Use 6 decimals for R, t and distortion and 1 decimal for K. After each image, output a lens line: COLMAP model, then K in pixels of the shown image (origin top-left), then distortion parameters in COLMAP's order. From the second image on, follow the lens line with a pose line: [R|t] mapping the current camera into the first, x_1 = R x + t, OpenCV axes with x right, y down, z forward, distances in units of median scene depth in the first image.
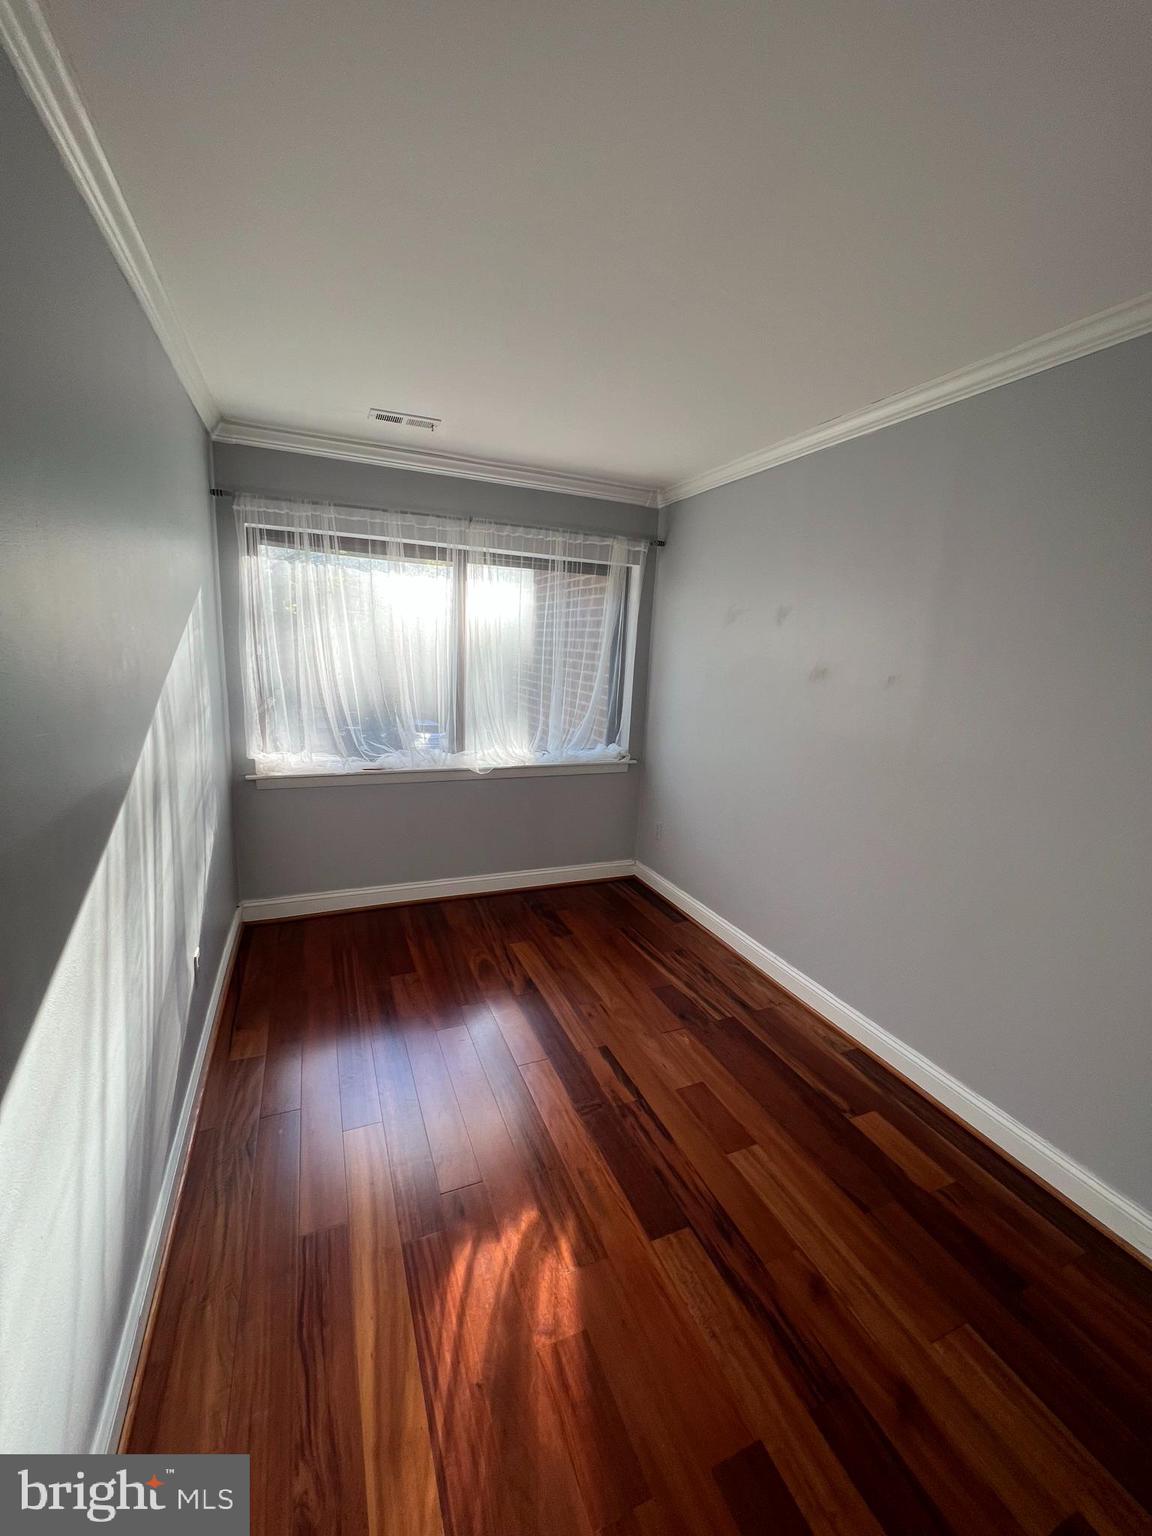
lens RADIAL K [[611.3, 0, 575.1], [0, 611.3, 761.0], [0, 0, 1]] dist [-0.000173, -0.000823]
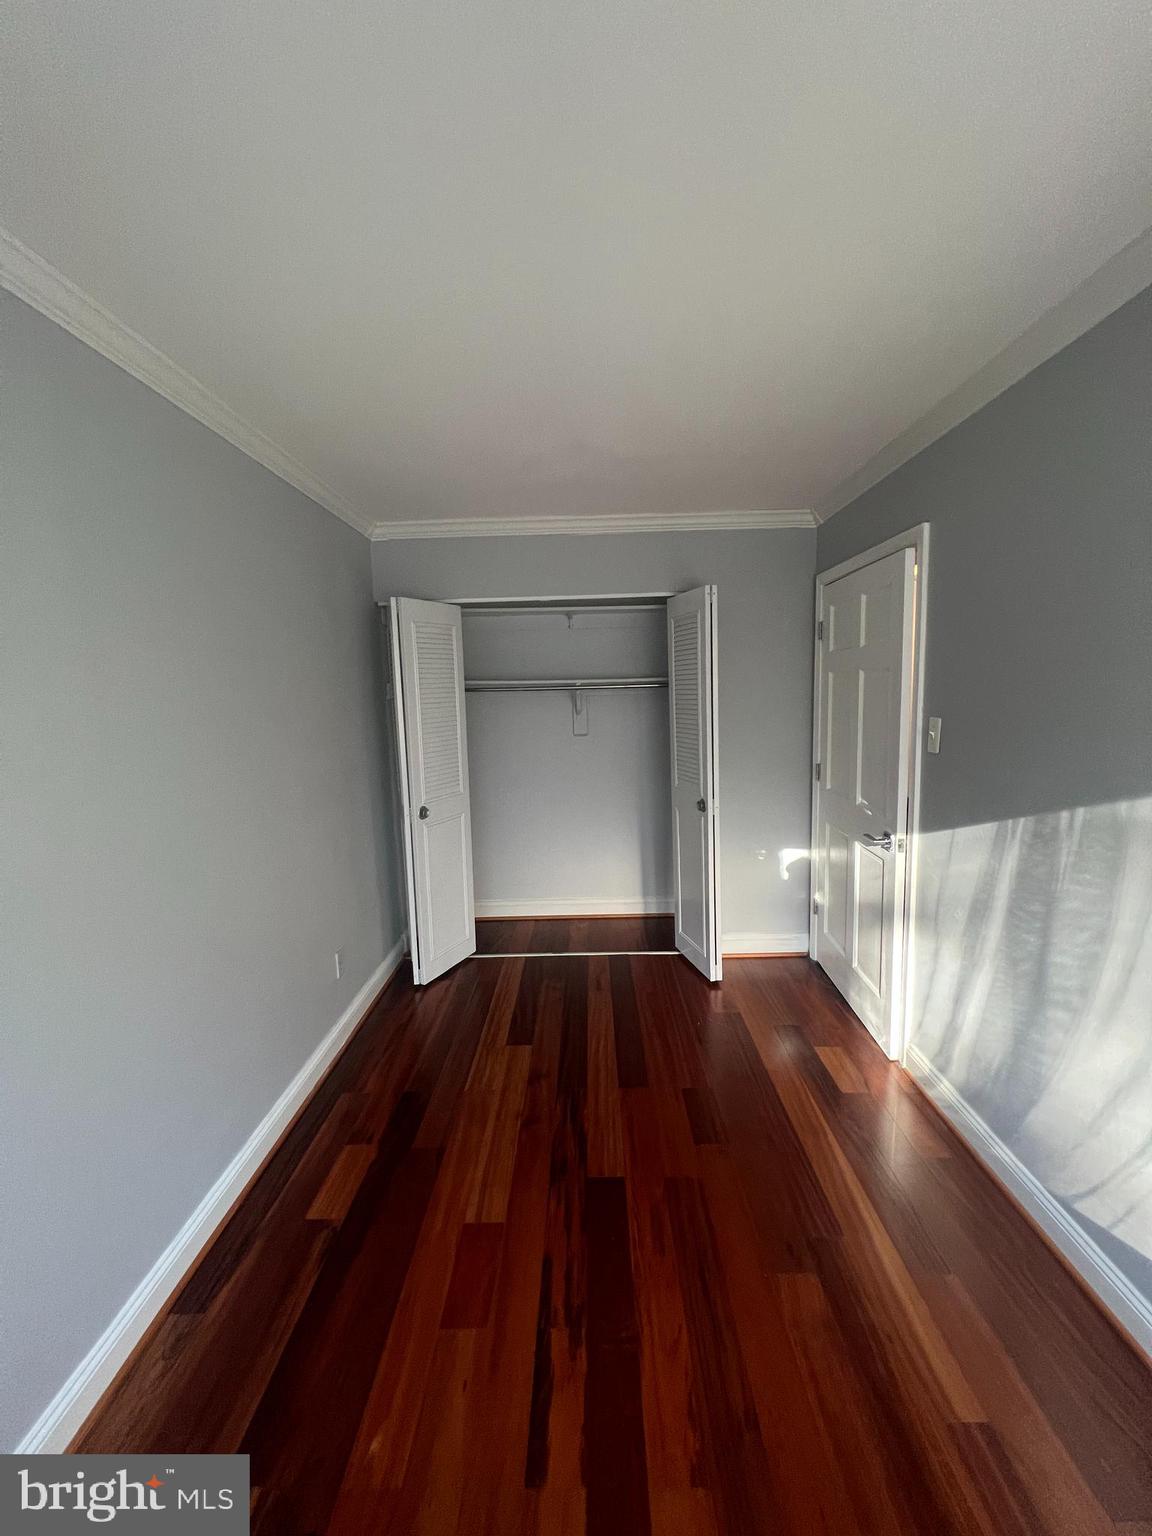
lens RADIAL K [[611.3, 0, 577.6], [0, 611.3, 763.6], [0, 0, 1]] dist [-0.000173, -0.000823]
pose [[-0.911531, -0.060740, 0.406720, -0.196289], [0.078997, 0.944748, 0.318136, -0.316071], [-0.403572, 0.322121, -0.856369, 1.543733]]
